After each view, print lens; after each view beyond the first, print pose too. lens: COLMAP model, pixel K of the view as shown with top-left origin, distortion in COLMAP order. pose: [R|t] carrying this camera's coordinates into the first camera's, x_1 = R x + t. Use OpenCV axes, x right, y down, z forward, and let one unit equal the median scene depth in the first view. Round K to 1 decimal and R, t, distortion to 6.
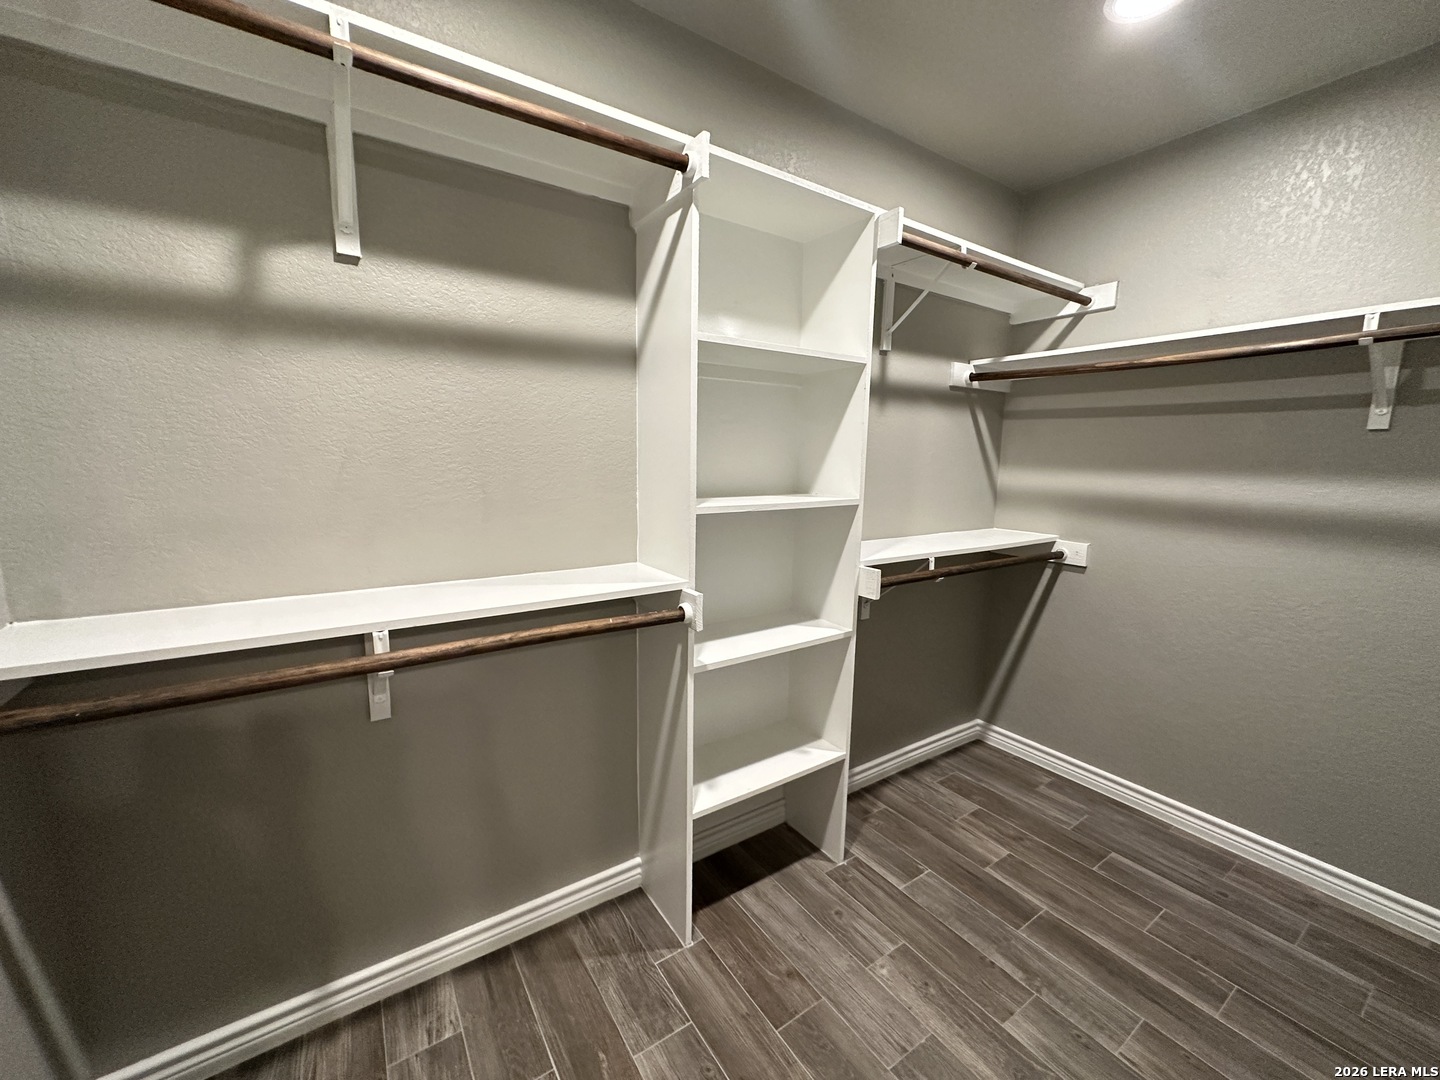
lens RADIAL K [[573.3, 0, 719.0], [0, 573.3, 540.7], [0, 0, 1]] dist [-0.004672, 0.000829]
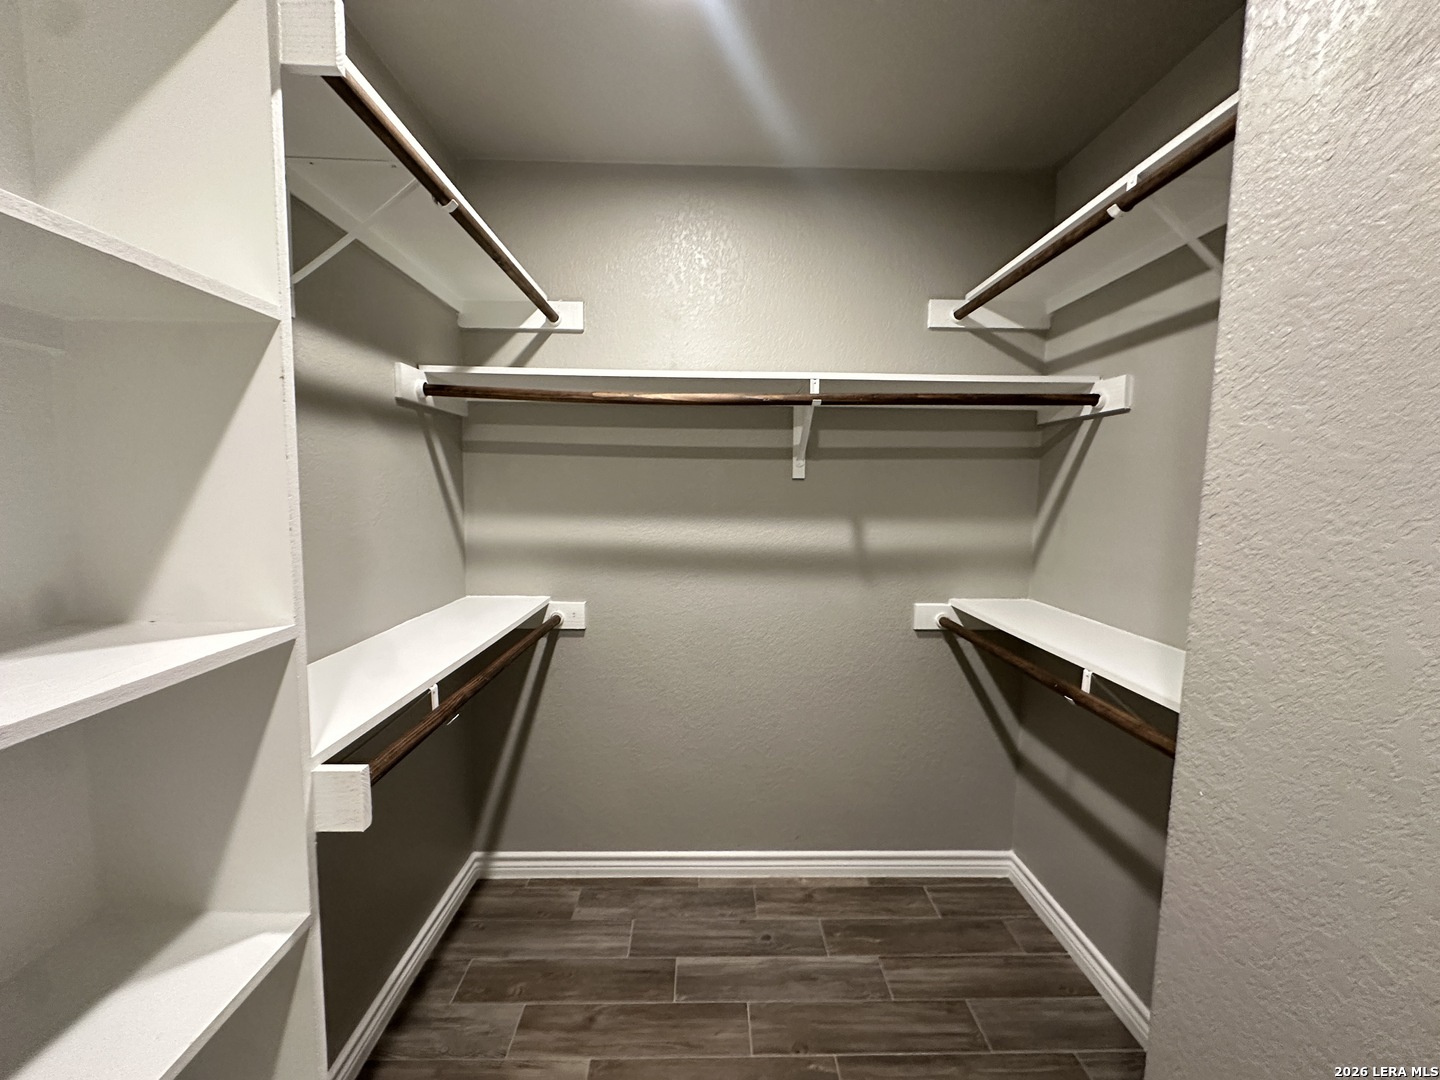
lens RADIAL K [[573.3, 0, 719.0], [0, 573.3, 540.7], [0, 0, 1]] dist [-0.004672, 0.000829]
pose [[0.537371, -0.082830, 0.839269, 0.044114], [0.119481, 0.992604, 0.021462, -0.084951], [-0.834840, 0.088744, 0.543293, 0.379908]]
